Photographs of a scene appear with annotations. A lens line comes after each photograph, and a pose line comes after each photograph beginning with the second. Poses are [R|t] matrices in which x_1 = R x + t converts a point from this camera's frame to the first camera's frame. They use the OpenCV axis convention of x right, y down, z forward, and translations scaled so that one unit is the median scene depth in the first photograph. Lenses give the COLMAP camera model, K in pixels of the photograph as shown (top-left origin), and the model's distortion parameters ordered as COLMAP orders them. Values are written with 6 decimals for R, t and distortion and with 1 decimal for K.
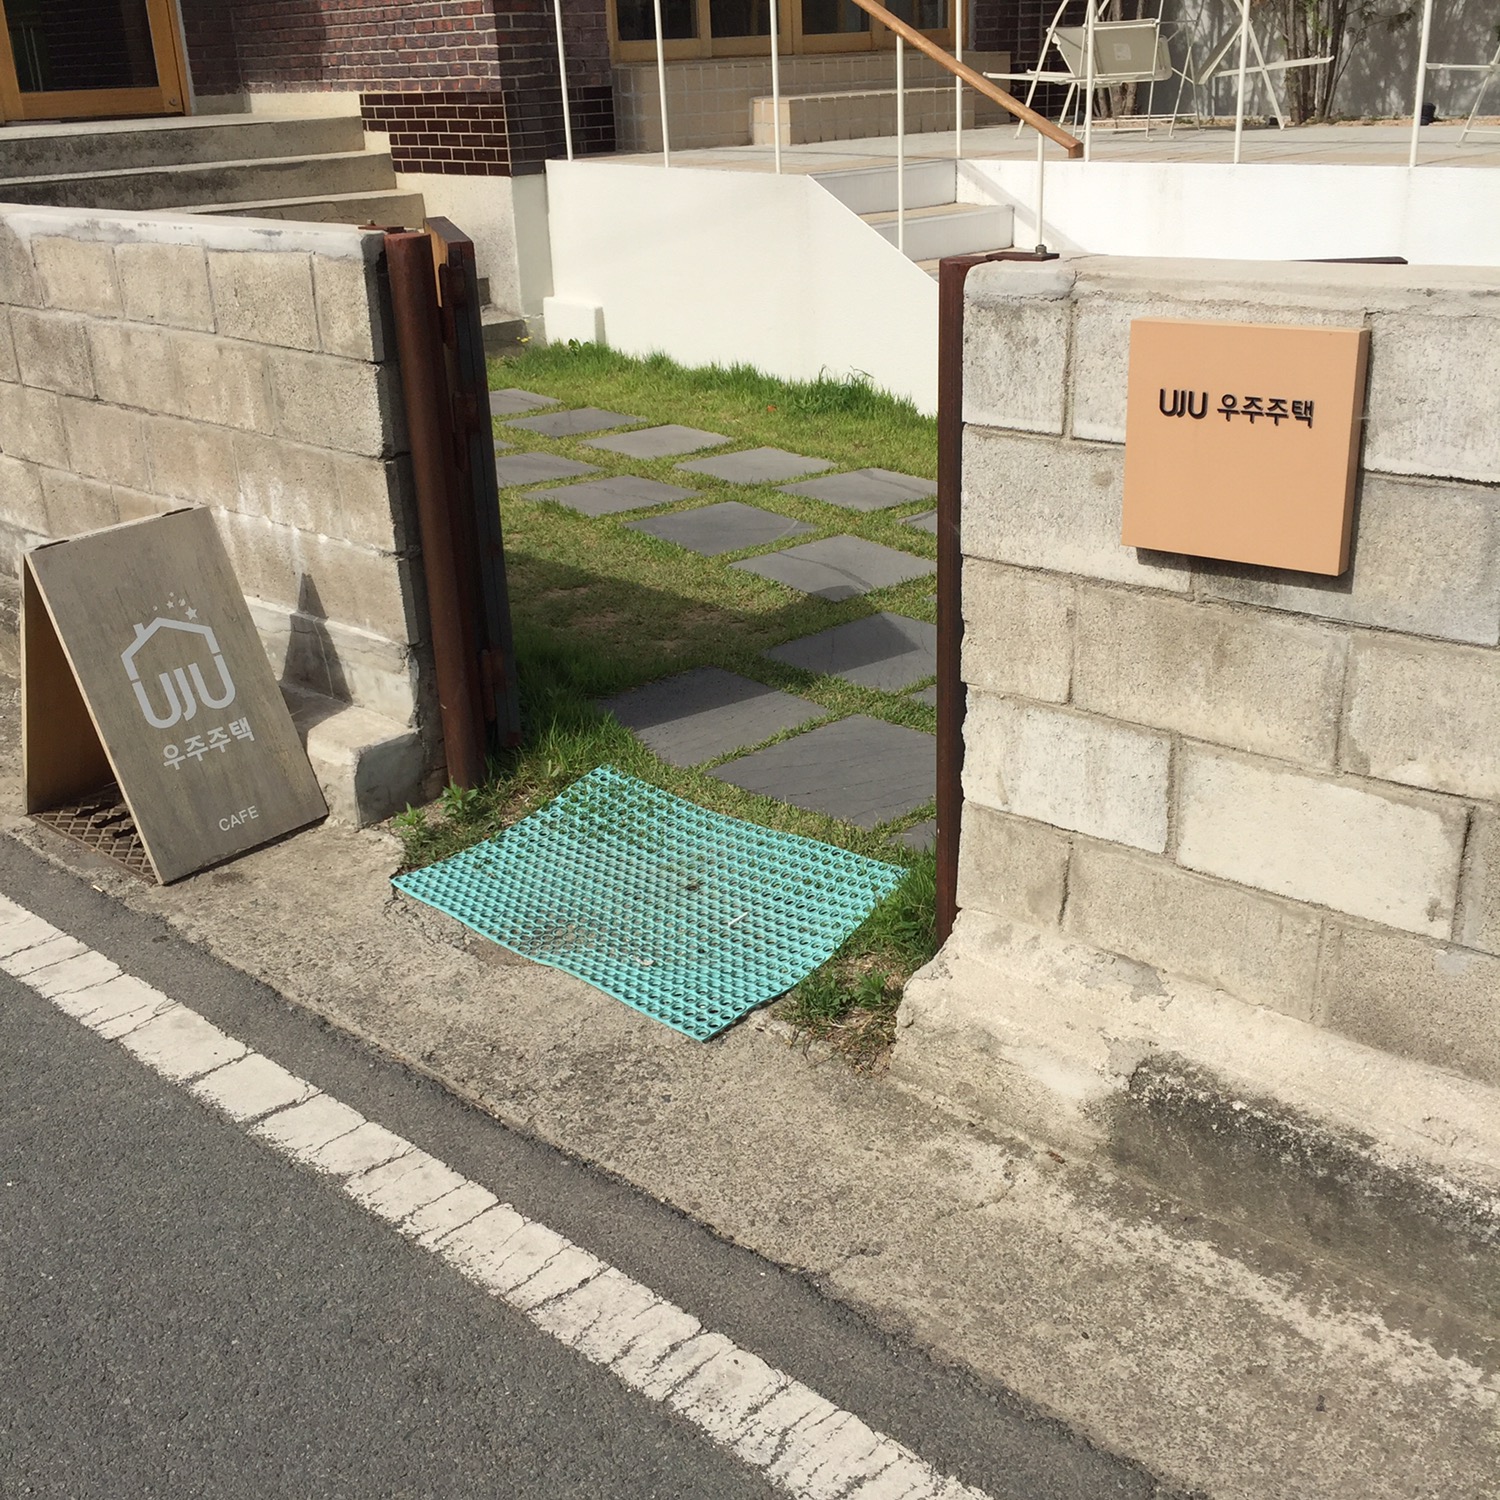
lens RADIAL K [[1727.9, 0, 744.5], [0, 1727.9, 799.1], [0, 0, 1]] dist [0.031803, 0.000000]
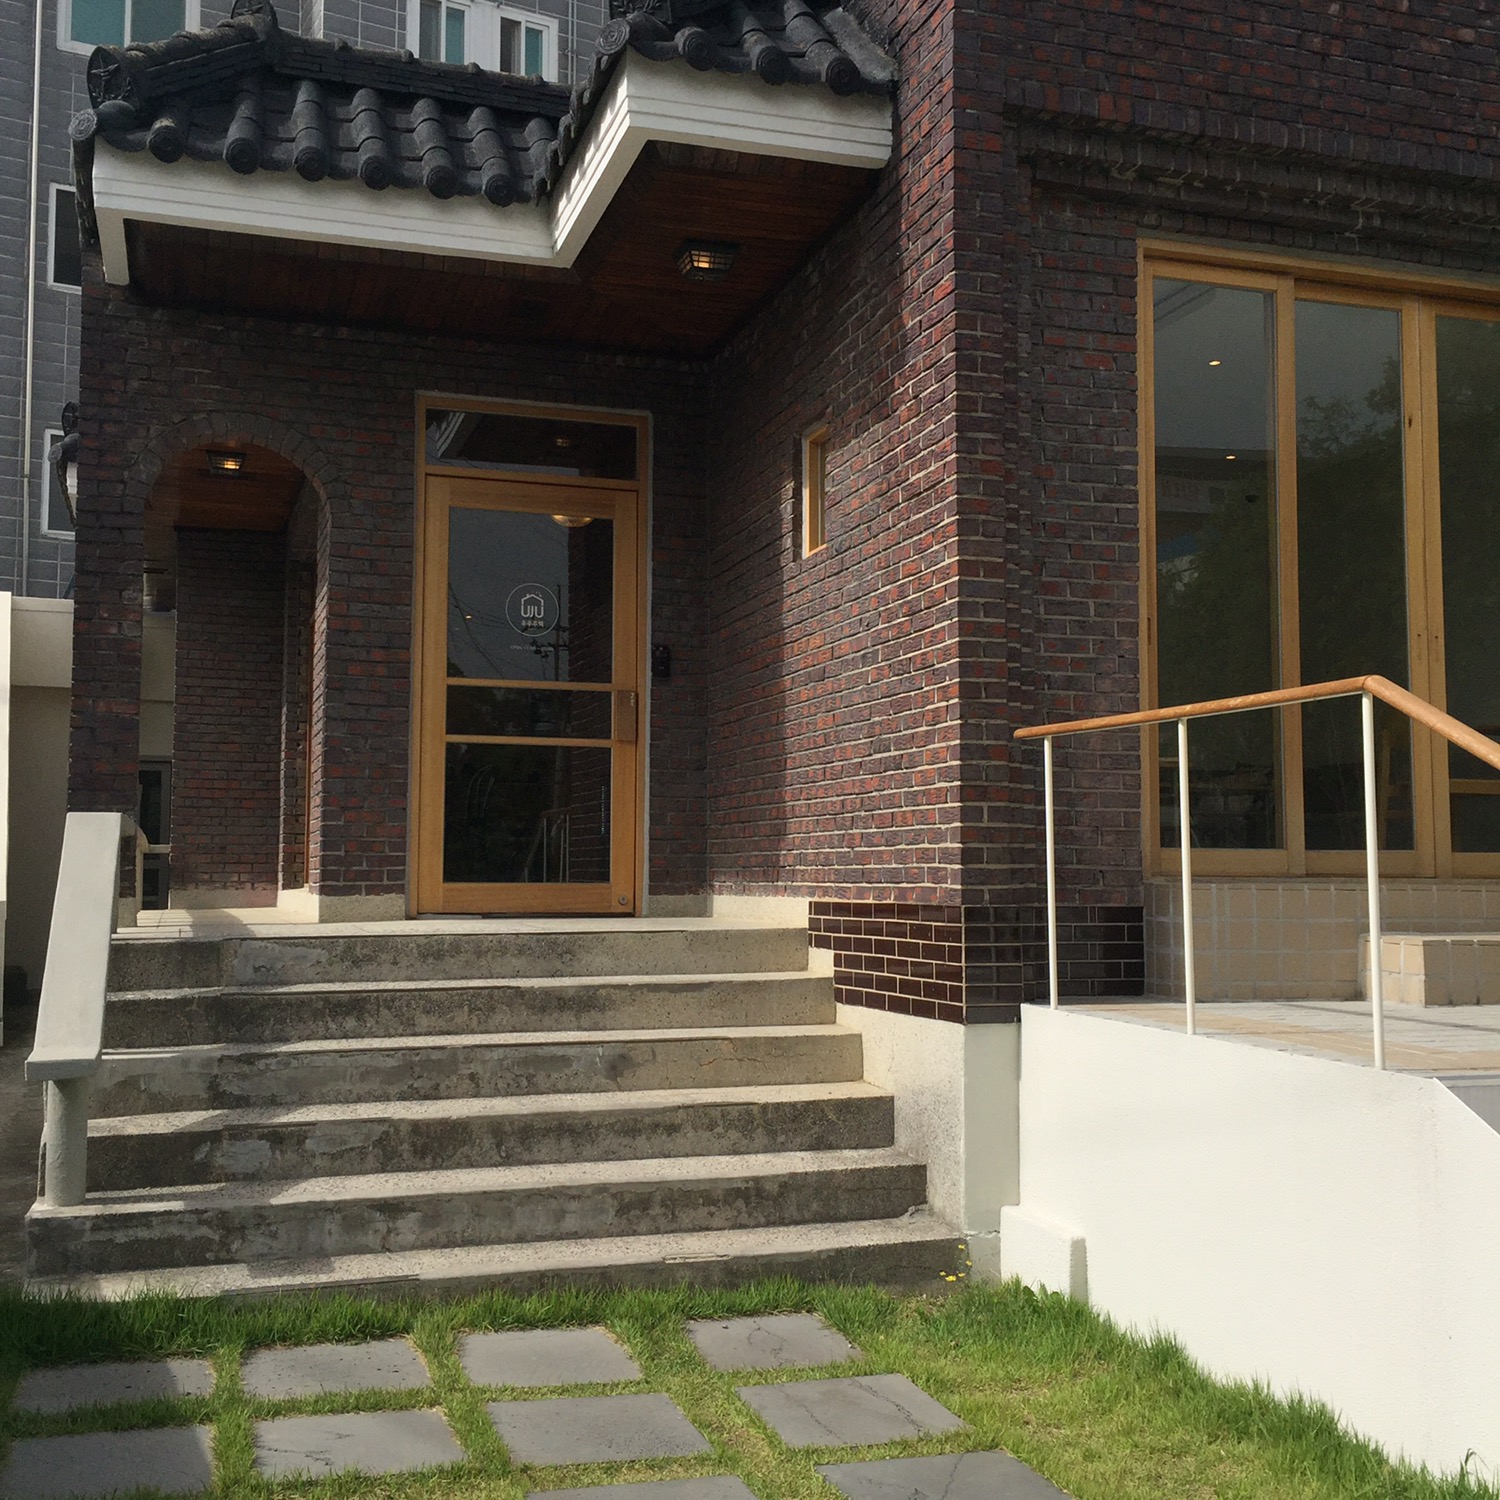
lens RADIAL K [[1727.9, 0, 756.3], [0, 1727.9, 738.5], [0, 0, 1]] dist [0.031803, 0.000000]
pose [[0.931934, 0.013317, -0.362383, 0.028432], [-0.179373, 0.885436, -0.428753, -0.153169], [0.315157, 0.464571, 0.827556, 0.366302]]
